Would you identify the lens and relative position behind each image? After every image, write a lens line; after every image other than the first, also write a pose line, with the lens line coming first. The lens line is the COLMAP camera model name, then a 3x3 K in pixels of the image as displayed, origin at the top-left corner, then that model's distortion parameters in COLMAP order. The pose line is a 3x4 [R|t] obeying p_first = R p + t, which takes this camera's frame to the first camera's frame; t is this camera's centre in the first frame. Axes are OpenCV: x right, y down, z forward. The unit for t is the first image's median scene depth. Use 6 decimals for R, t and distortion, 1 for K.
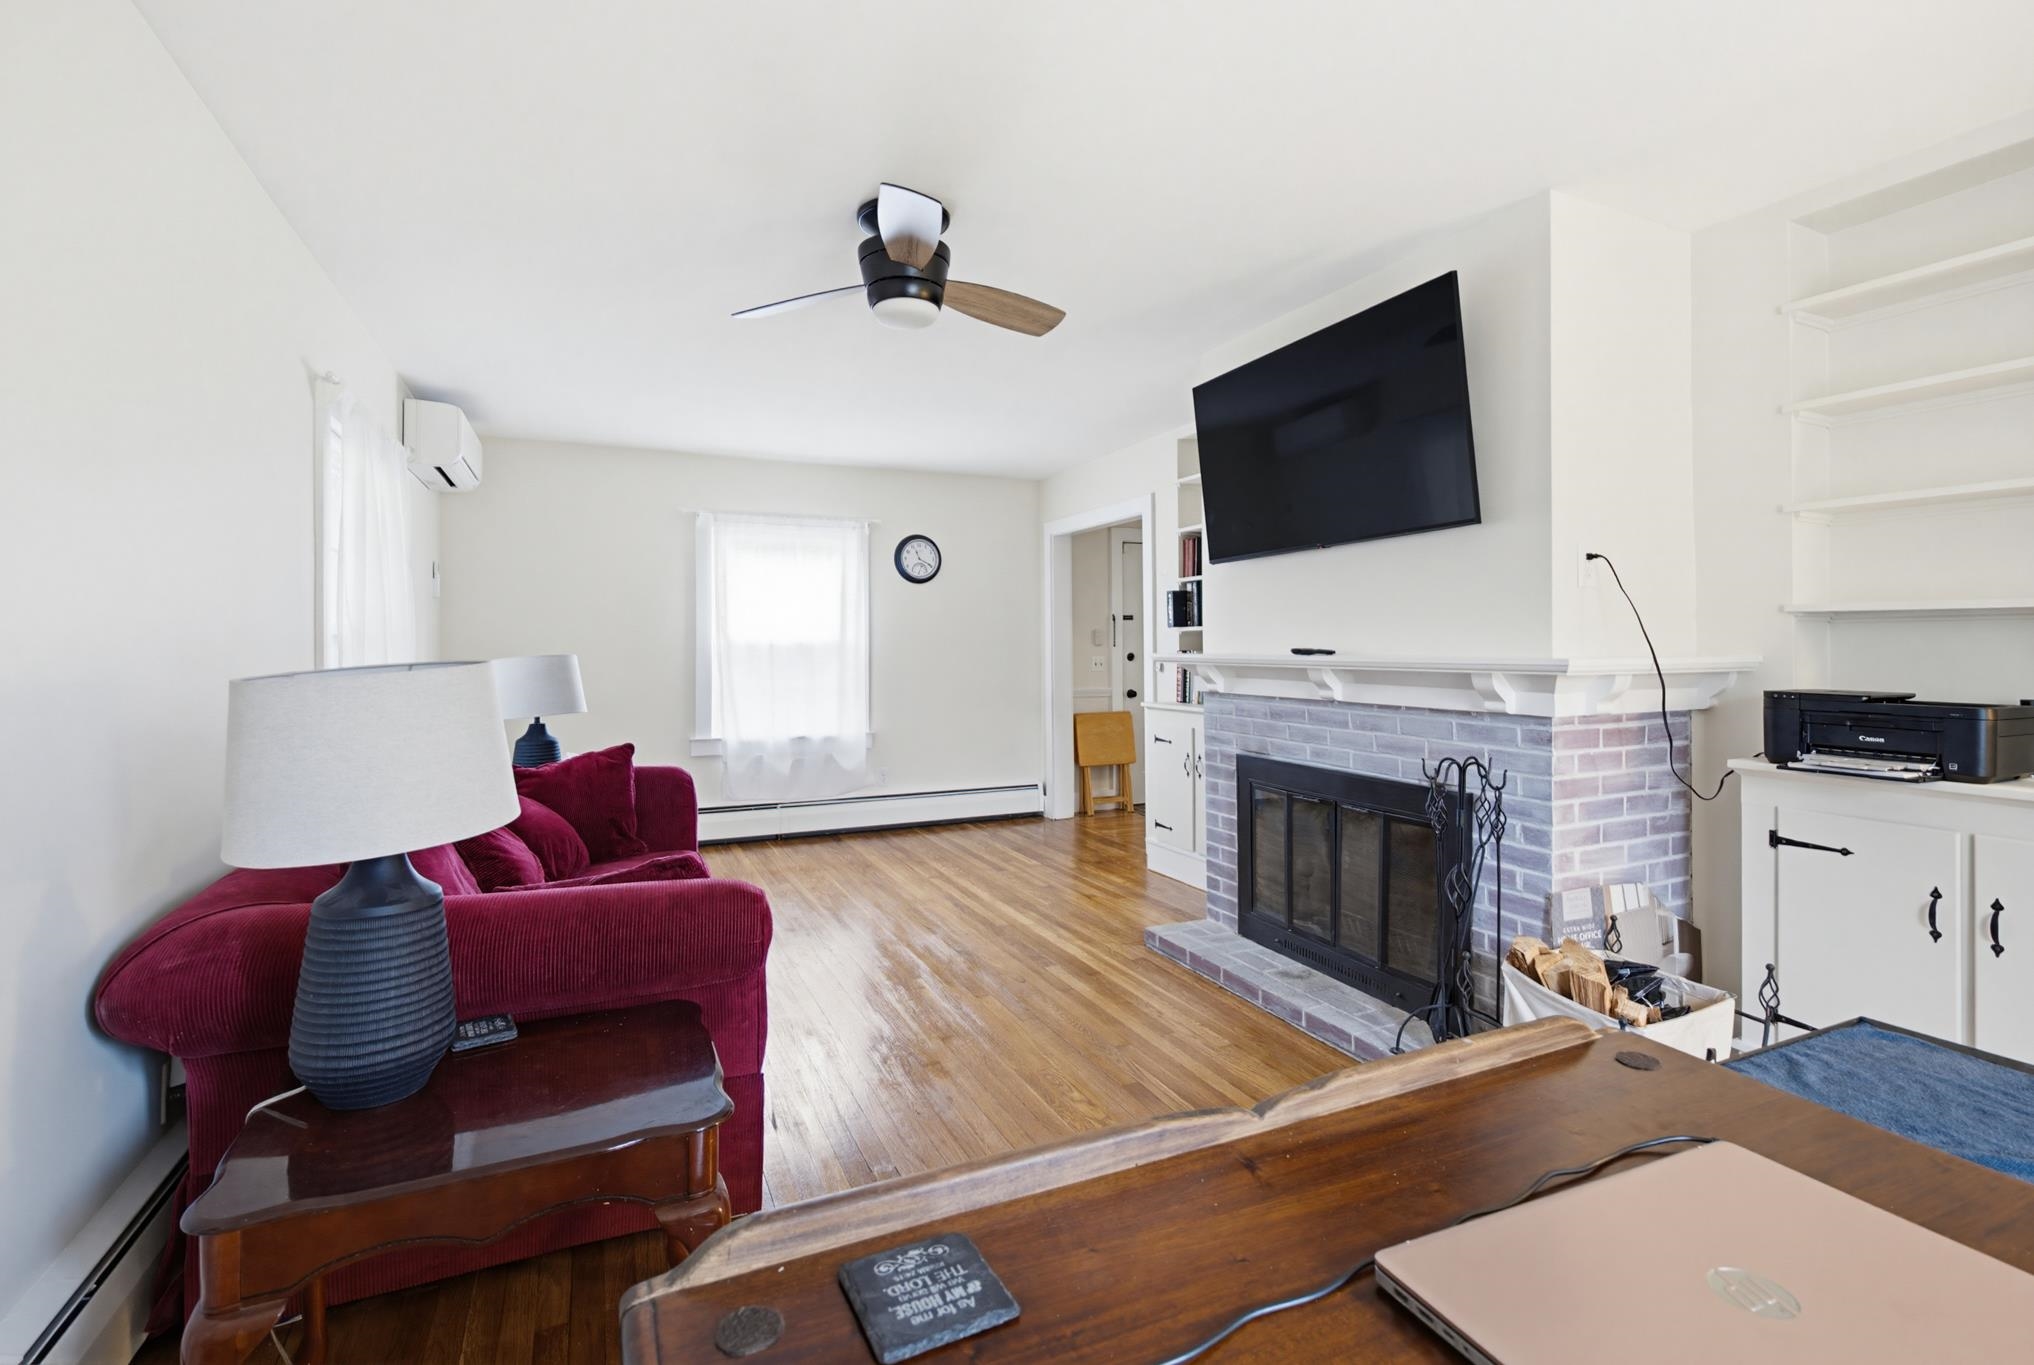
lens RADIAL K [[932.6, 0, 1011.3], [0, 932.6, 648.9], [0, 0, 1]] dist [0.001014, 0.000047]
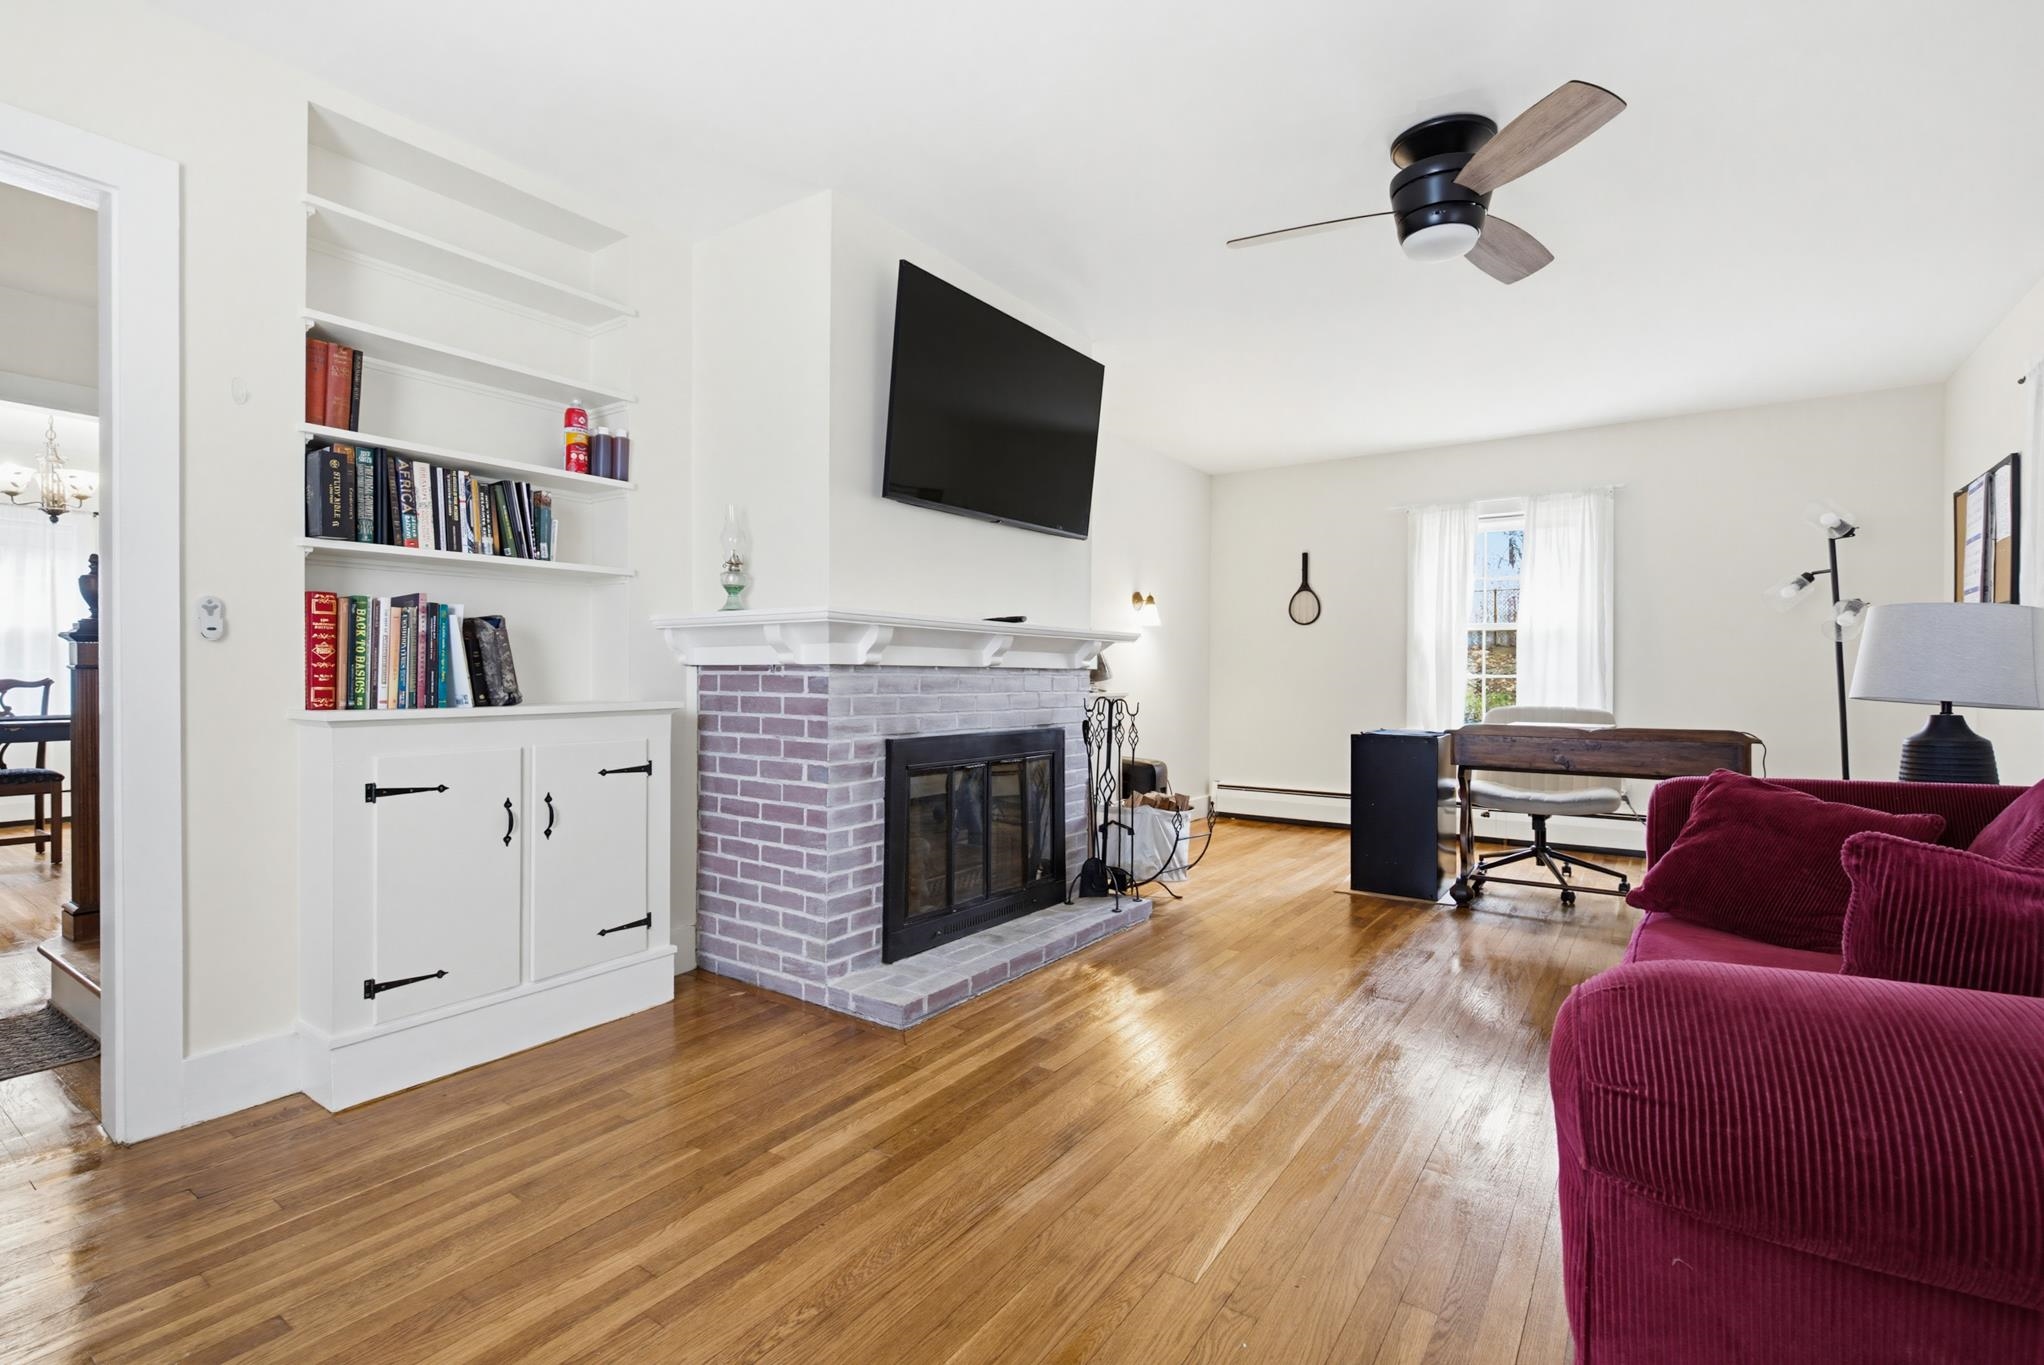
lens RADIAL K [[916.6, 0, 1018.8], [0, 916.6, 680.8], [0, 0, 1]] dist [0.003418, -0.000236]
pose [[-0.506866, -0.007622, 0.861991, -0.513628], [-0.003109, 0.999971, 0.007014, 0.057483], [-0.862019, 0.000875, -0.506874, 1.350643]]
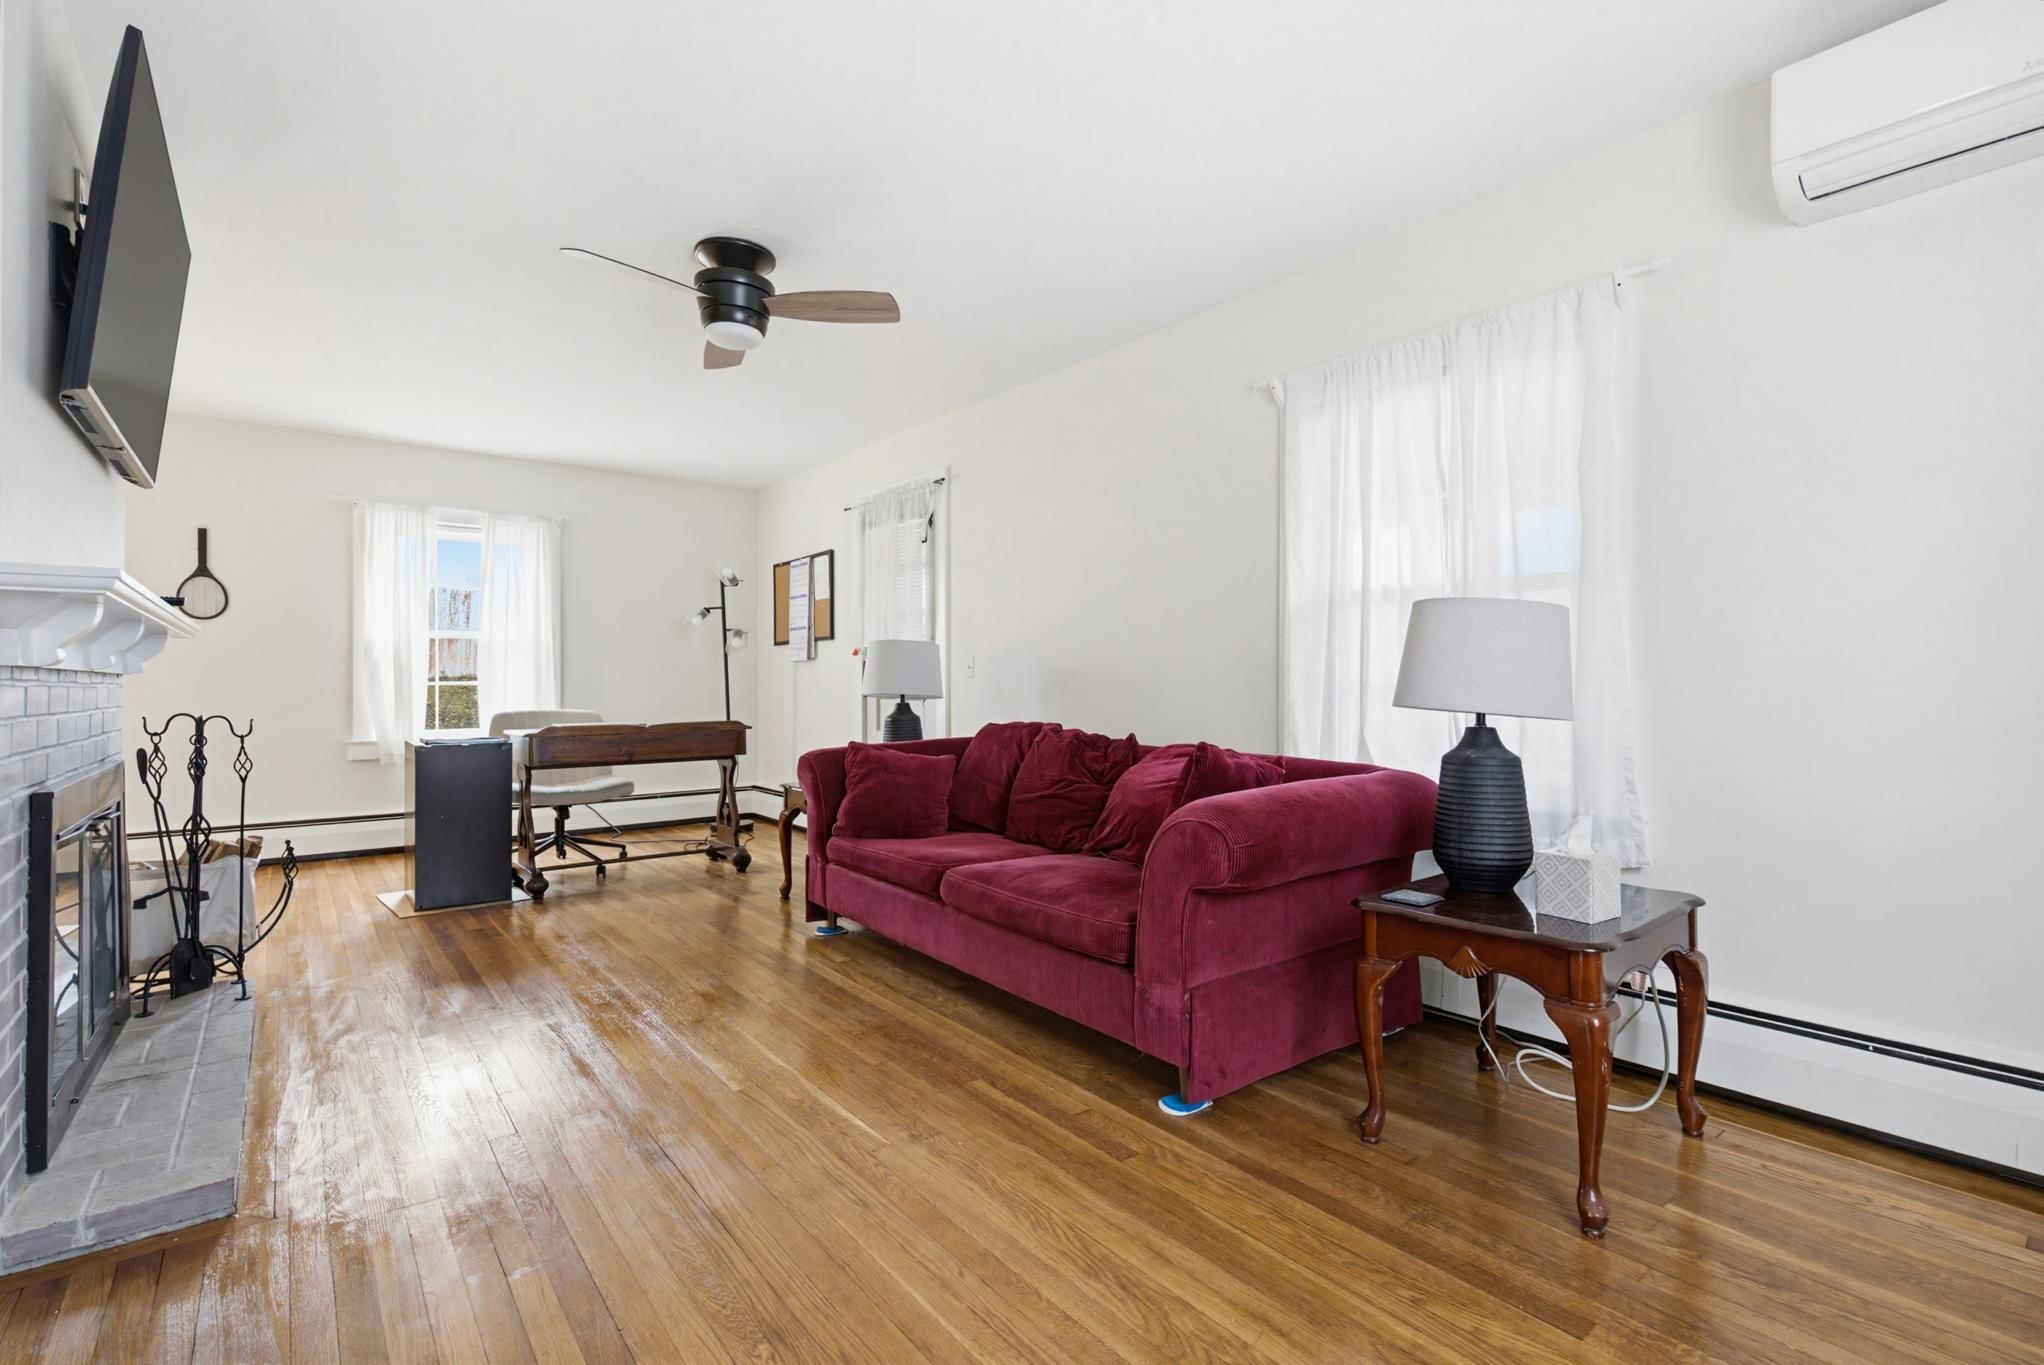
lens RADIAL K [[926.4, 0, 987.3], [0, 926.4, 682.7], [0, 0, 1]] dist [0.002151, -0.000067]
pose [[-0.977391, 0.002020, -0.211432, -0.135018], [0.001895, 0.999998, 0.000797, 0.058431], [0.211433, 0.000378, -0.977392, 1.624076]]
